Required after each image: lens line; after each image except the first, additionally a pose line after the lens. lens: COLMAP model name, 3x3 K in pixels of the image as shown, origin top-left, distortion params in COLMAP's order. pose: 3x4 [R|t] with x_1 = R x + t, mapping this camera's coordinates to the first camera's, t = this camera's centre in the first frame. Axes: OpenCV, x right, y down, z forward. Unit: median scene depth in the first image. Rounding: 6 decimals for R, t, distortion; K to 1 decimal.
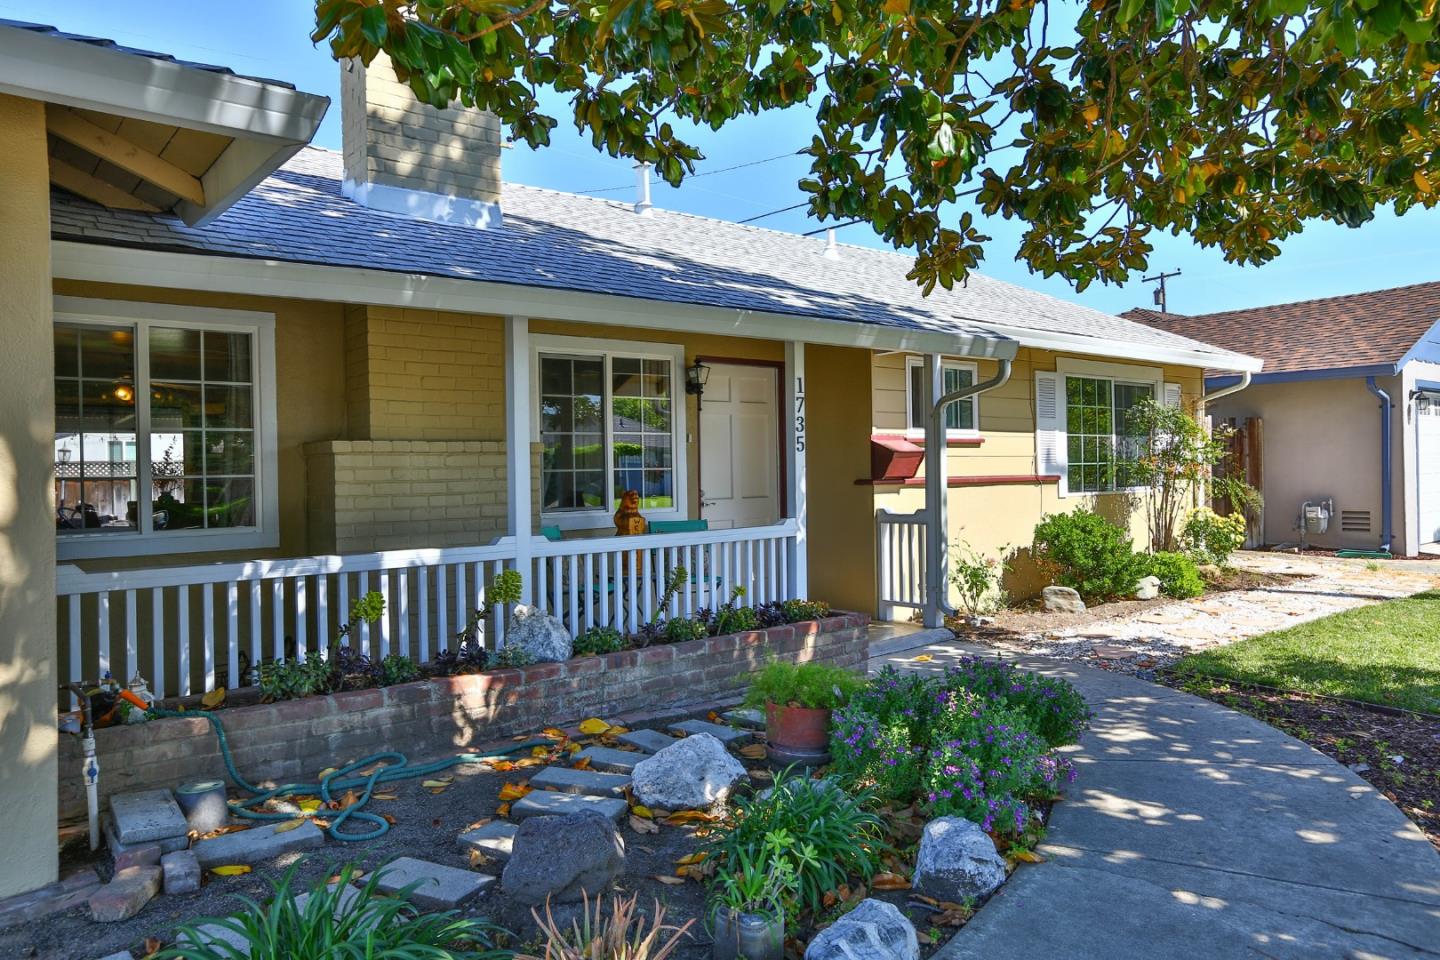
lens RADIAL K [[1035.7, 0, 720.0], [0, 1035.7, 480.0], [0, 0, 1]] dist [-0.002546, 0.032303]
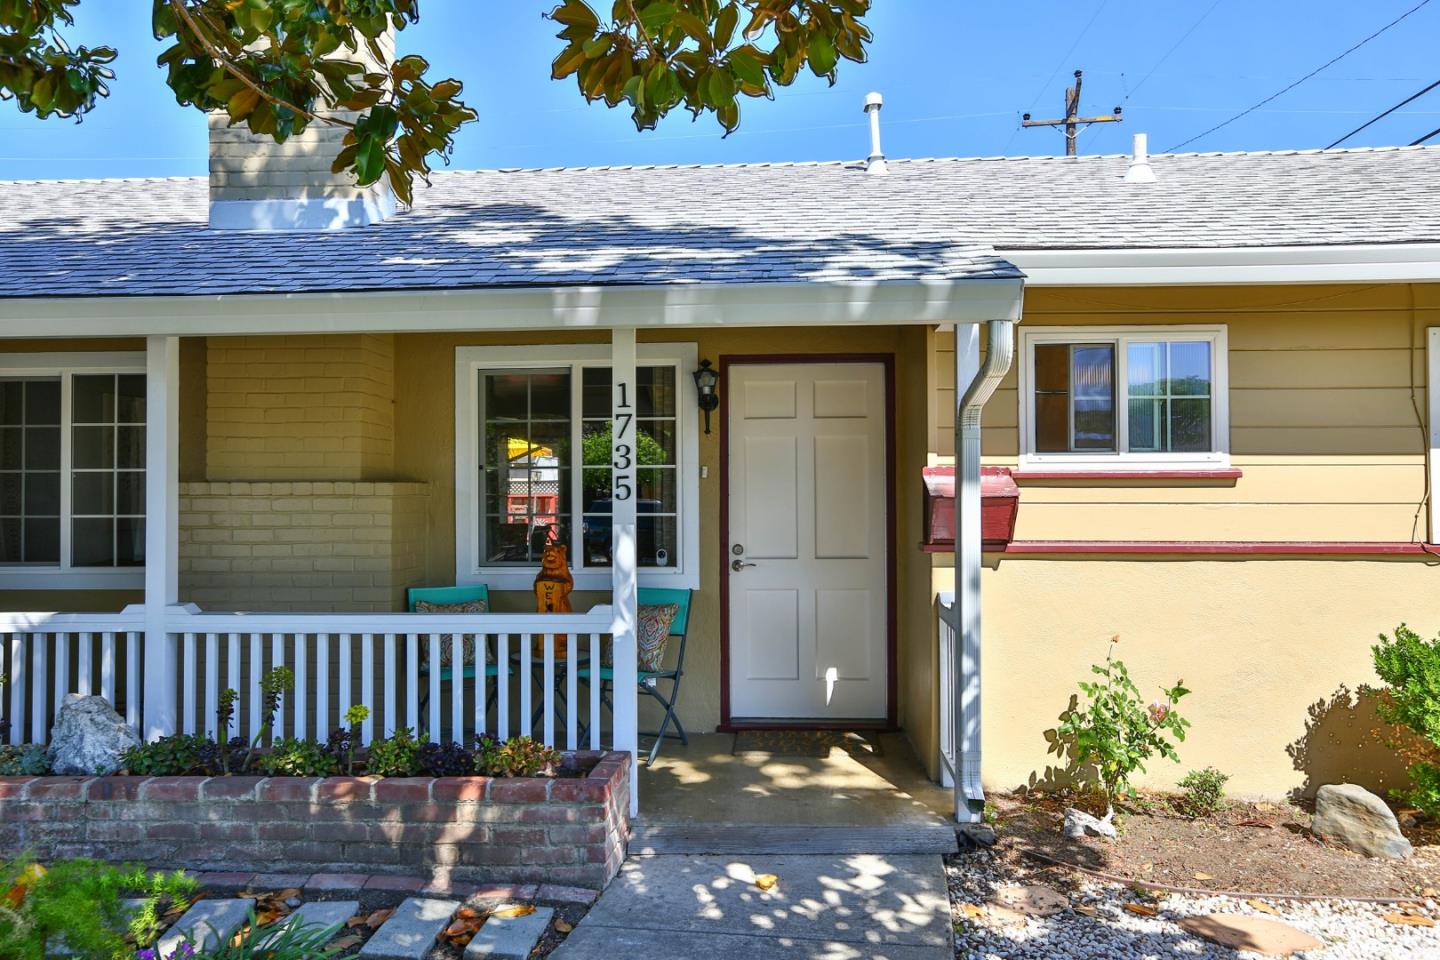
lens RADIAL K [[1035.7, 0, 720.0], [0, 1035.7, 480.0], [0, 0, 1]] dist [-0.002546, 0.032303]
pose [[0.726640, 0.002640, -0.687014, 0.601422], [-0.015519, 0.999801, -0.012572, -0.034342], [0.686844, 0.019797, 0.726536, 0.634215]]
